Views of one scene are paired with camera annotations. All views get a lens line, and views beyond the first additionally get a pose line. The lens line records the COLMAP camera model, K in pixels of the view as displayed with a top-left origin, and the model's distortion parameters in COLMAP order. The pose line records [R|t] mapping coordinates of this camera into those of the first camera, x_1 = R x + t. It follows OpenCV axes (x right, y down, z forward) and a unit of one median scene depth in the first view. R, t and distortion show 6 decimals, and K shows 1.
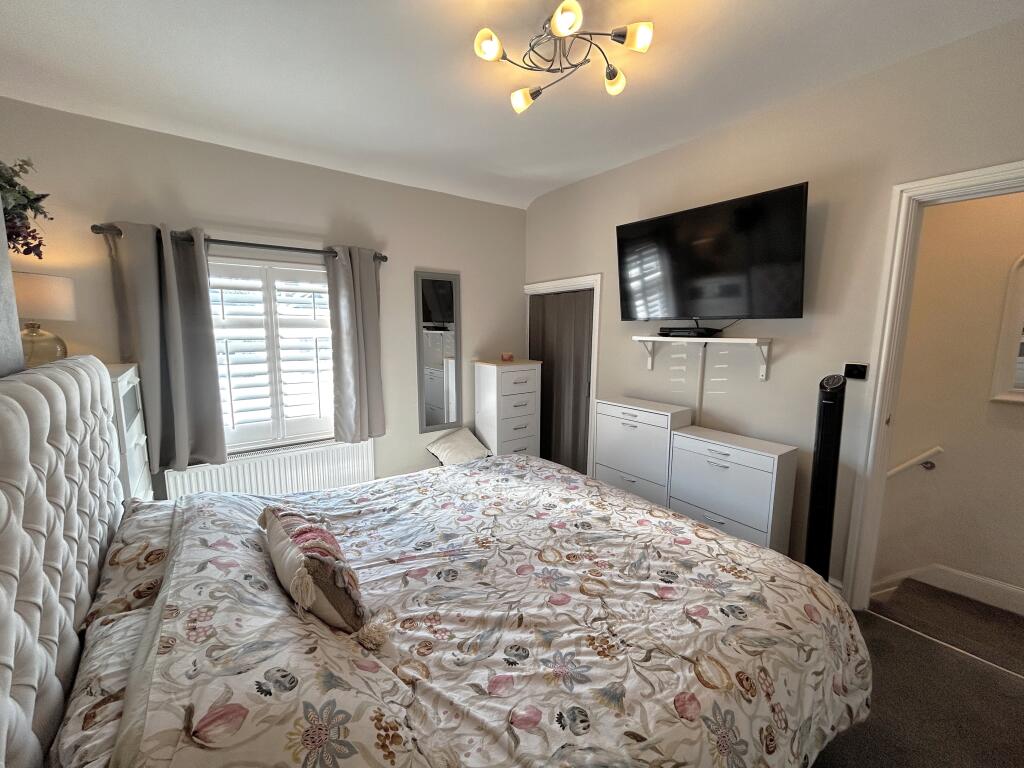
lens RADIAL K [[415.7, 0, 510.4], [0, 415.7, 382.1], [0, 0, 1]] dist [0.002736, 0.000680]
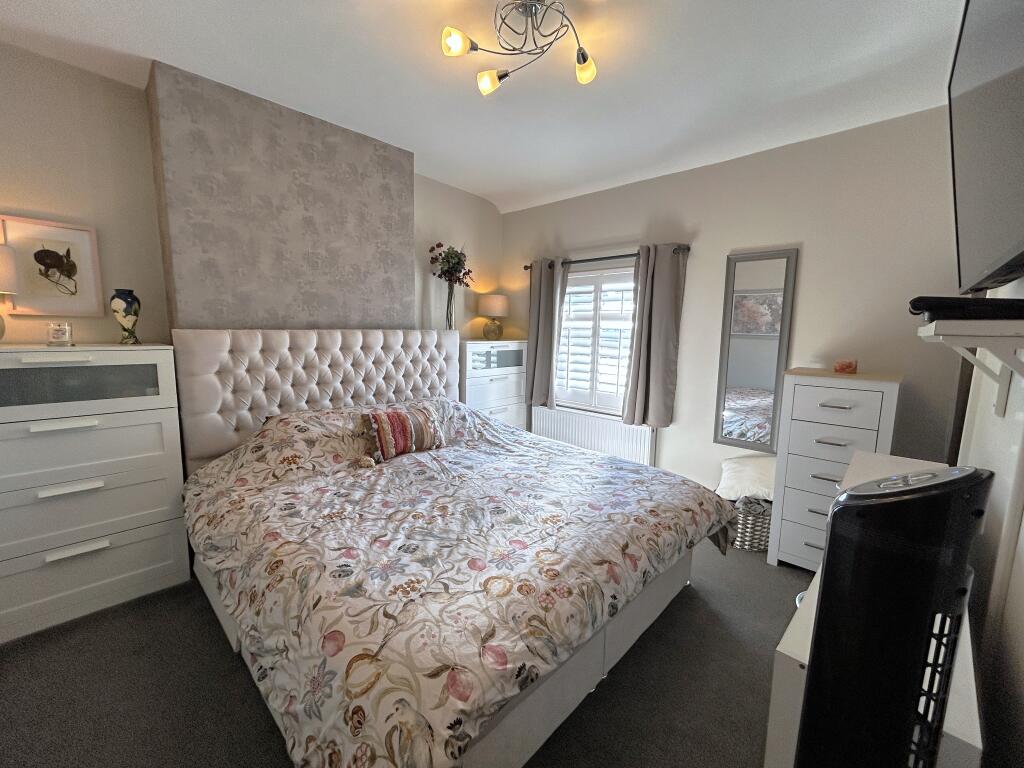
lens RADIAL K [[415.7, 0, 509.7], [0, 415.7, 384.5], [0, 0, 1]] dist [0.002736, 0.000680]
pose [[0.155291, 0.132765, -0.978907, 1.135807], [-0.146169, 0.983108, 0.110147, -0.058386], [0.976995, 0.125981, 0.172074, 0.855049]]
